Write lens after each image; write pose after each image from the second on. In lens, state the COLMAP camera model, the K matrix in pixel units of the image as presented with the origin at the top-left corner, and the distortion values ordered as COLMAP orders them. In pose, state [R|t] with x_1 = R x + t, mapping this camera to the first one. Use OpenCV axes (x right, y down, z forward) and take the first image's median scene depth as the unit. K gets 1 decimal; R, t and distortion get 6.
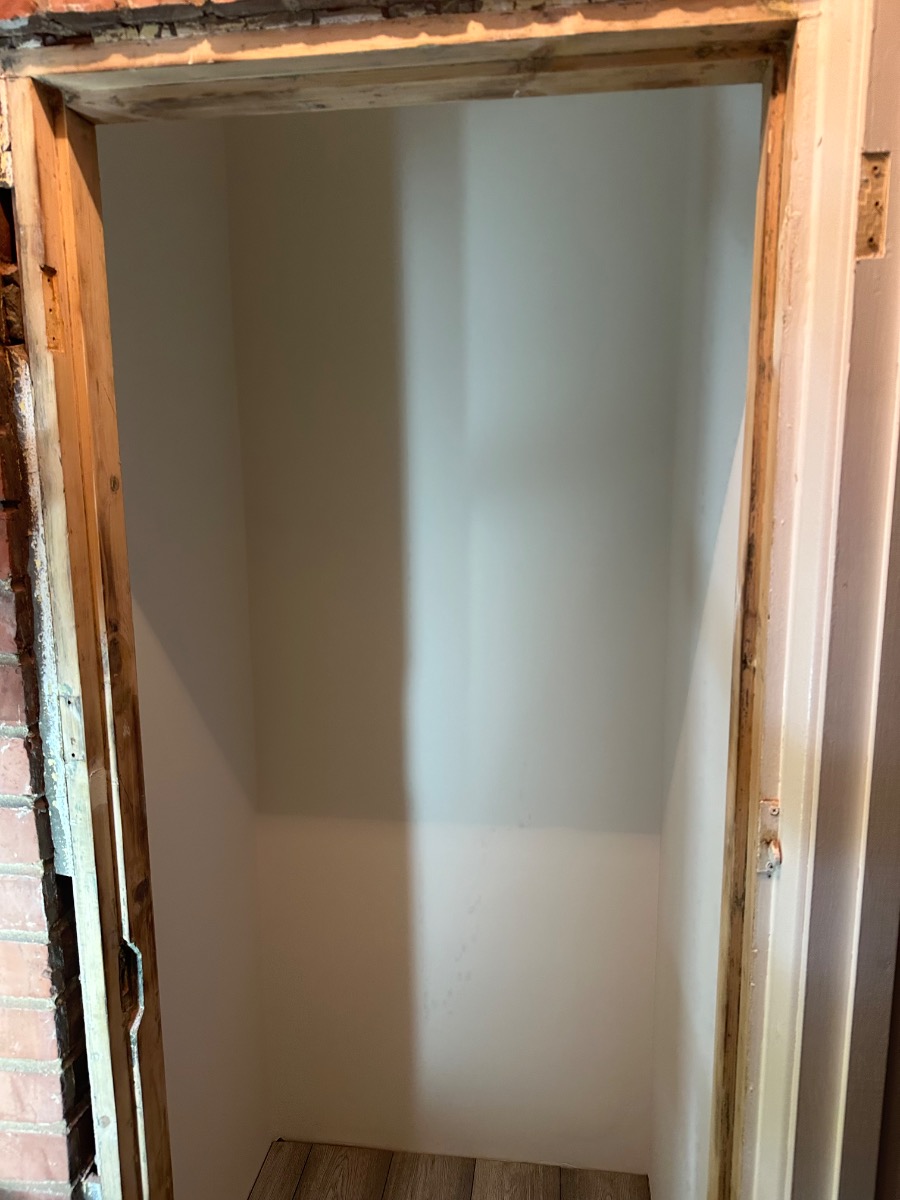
lens RADIAL K [[840.3, 0, 450.0], [0, 840.3, 600.0], [0, 0, 1]] dist [0.005244, -0.029012]
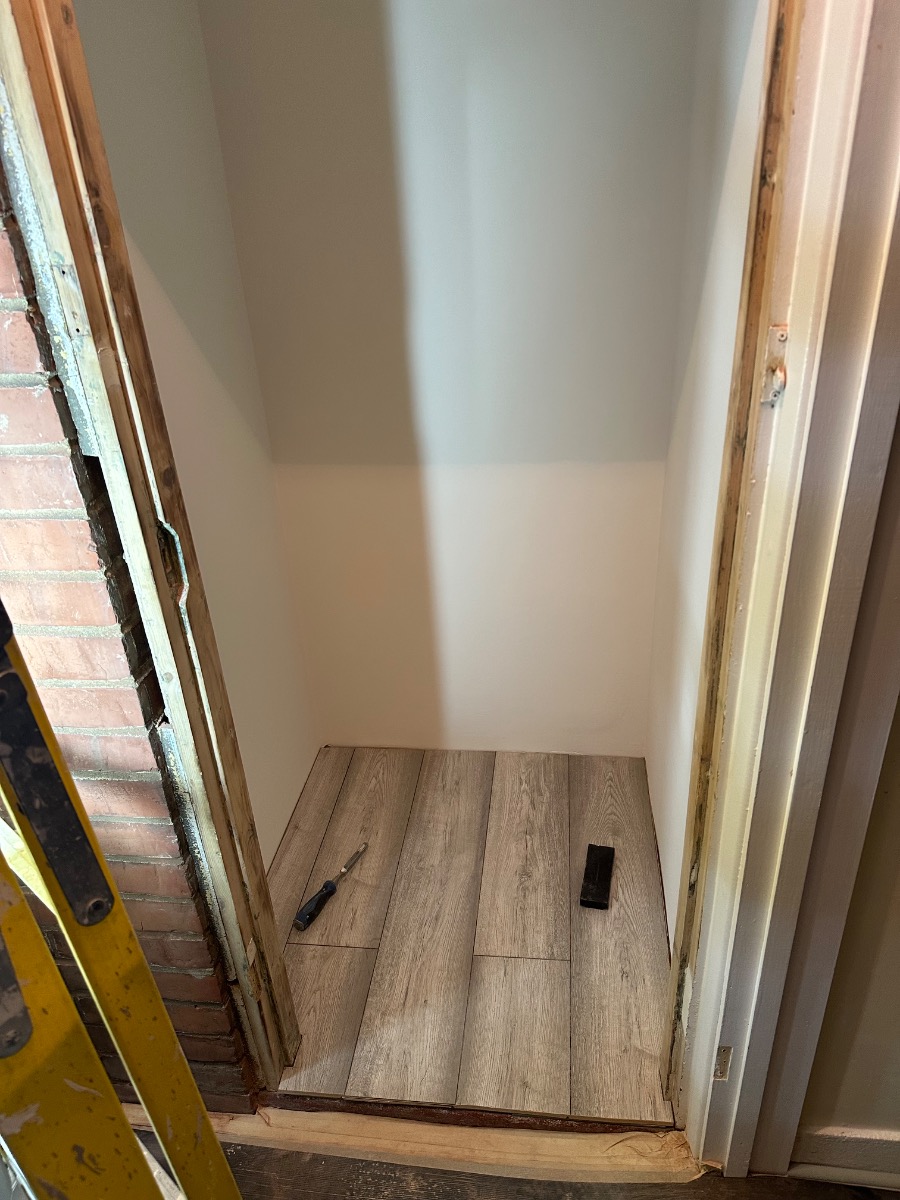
lens RADIAL K [[828.4, 0, 461.6], [0, 828.4, 604.0], [0, 0, 1]] dist [-0.001848, -0.027894]
pose [[0.999024, -0.043940, -0.004572, -0.005985], [0.042887, 0.939828, 0.338947, 0.175318], [-0.010597, -0.338812, 0.940794, -0.029392]]
